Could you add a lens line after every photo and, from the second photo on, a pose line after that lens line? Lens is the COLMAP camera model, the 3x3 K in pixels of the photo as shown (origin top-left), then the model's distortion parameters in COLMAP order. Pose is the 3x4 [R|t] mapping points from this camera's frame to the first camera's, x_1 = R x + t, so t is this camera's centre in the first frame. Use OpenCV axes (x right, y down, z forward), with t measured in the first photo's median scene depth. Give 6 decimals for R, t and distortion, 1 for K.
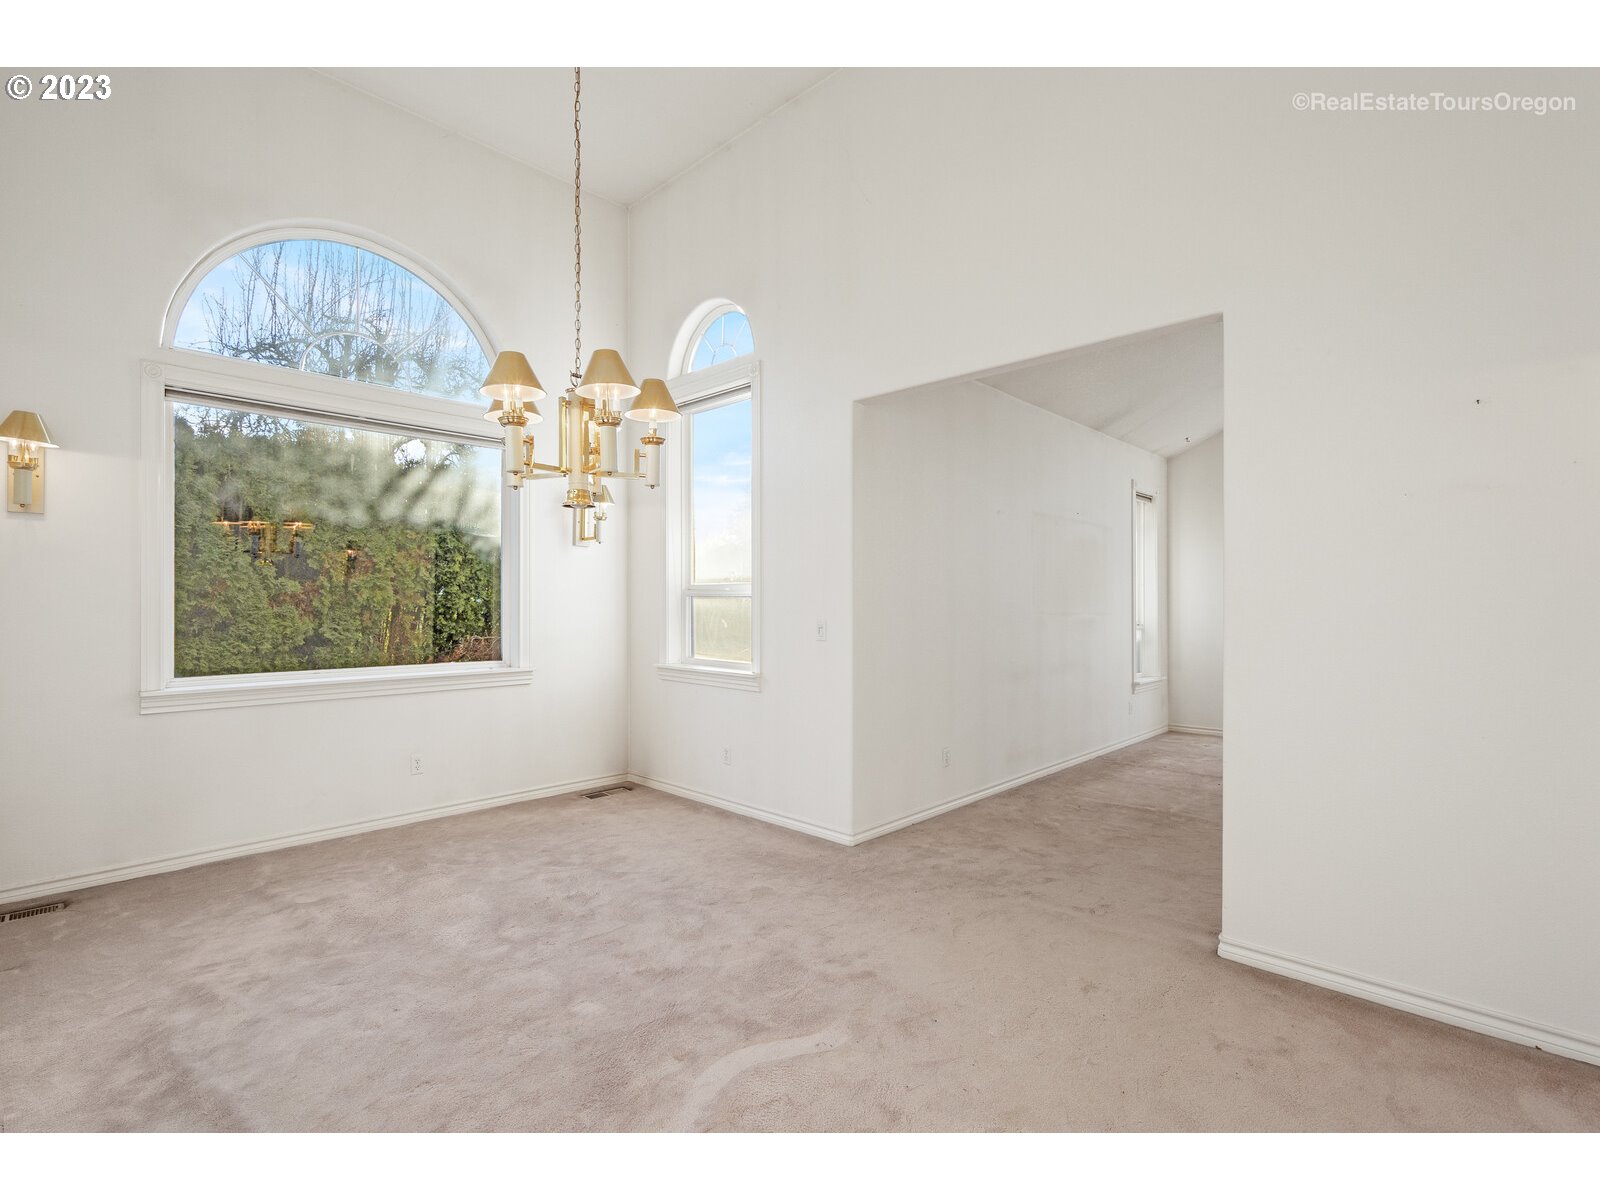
lens RADIAL K [[757.0, 0, 811.2], [0, 757.0, 607.0], [0, 0, 1]] dist [-0.003624, -0.000483]
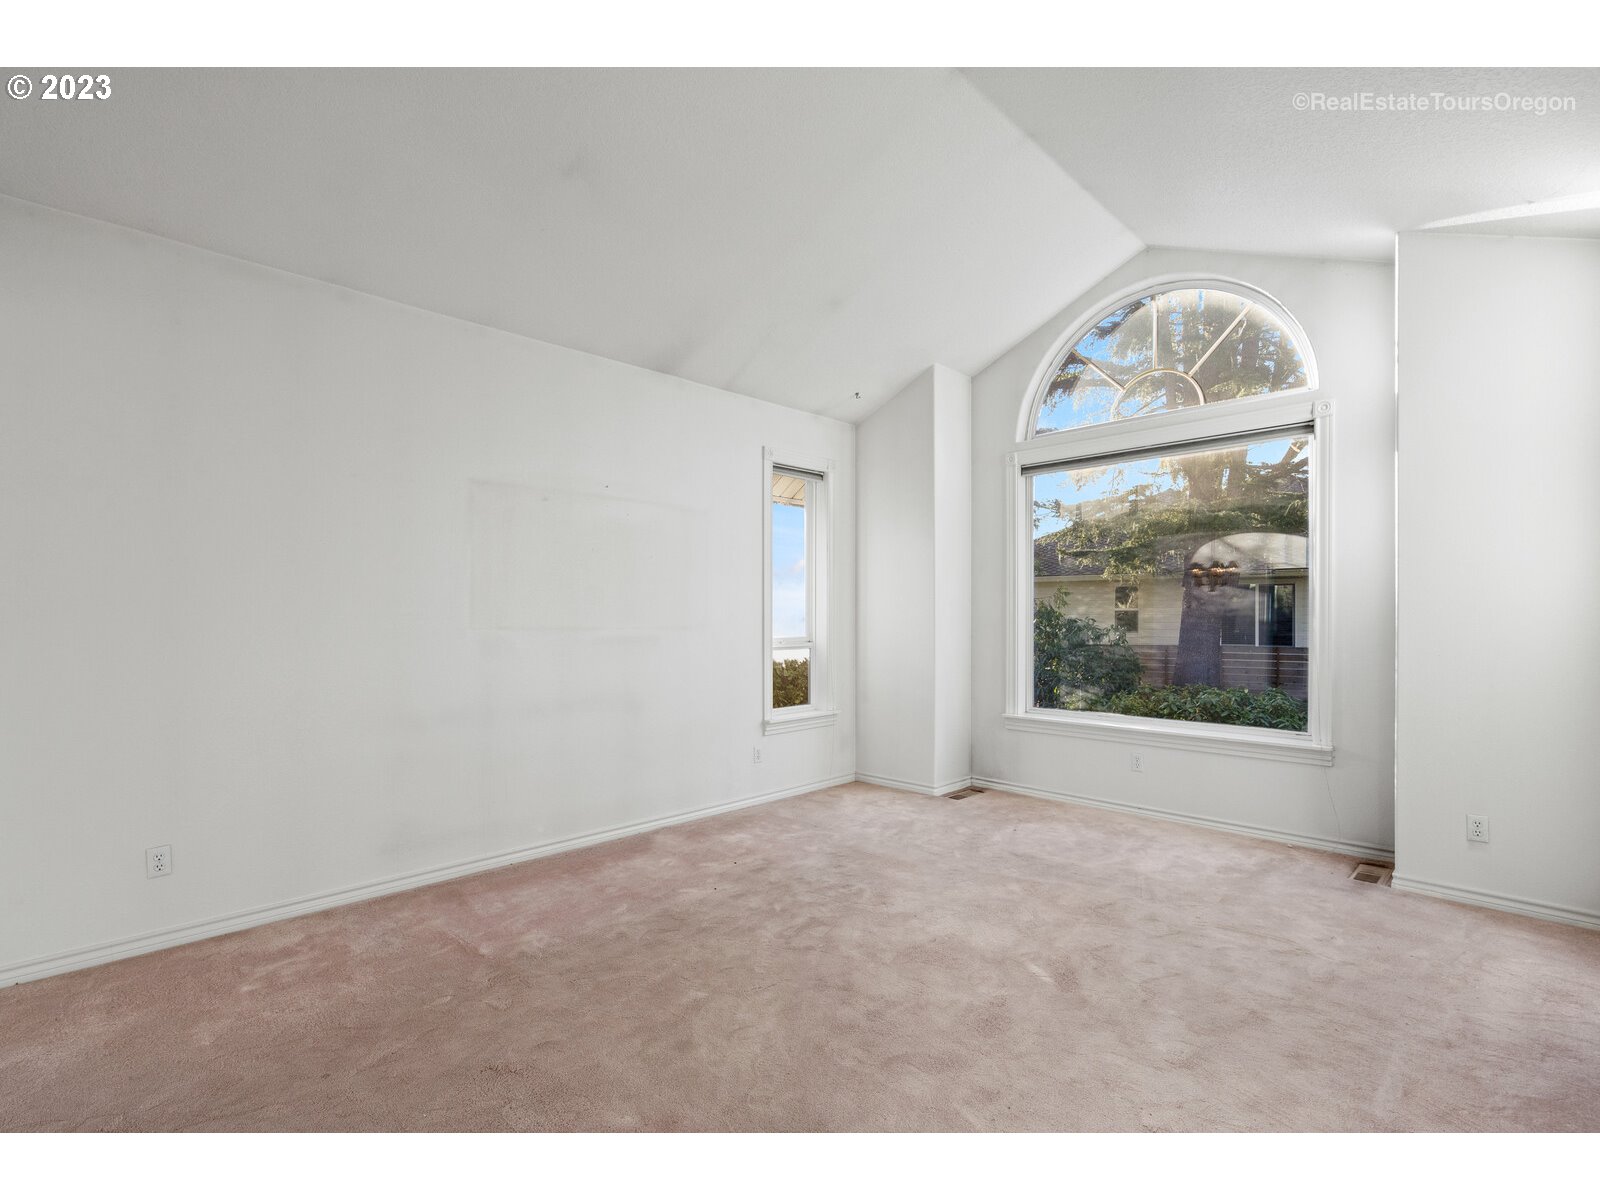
lens RADIAL K [[757.0, 0, 811.2], [0, 757.0, 607.0], [0, 0, 1]] dist [-0.003624, -0.000483]
pose [[0.999866, 0.006722, -0.014942, 0.450407], [-0.006867, 0.999930, -0.009662, -0.003825], [0.014876, 0.009764, 0.999842, 0.241791]]
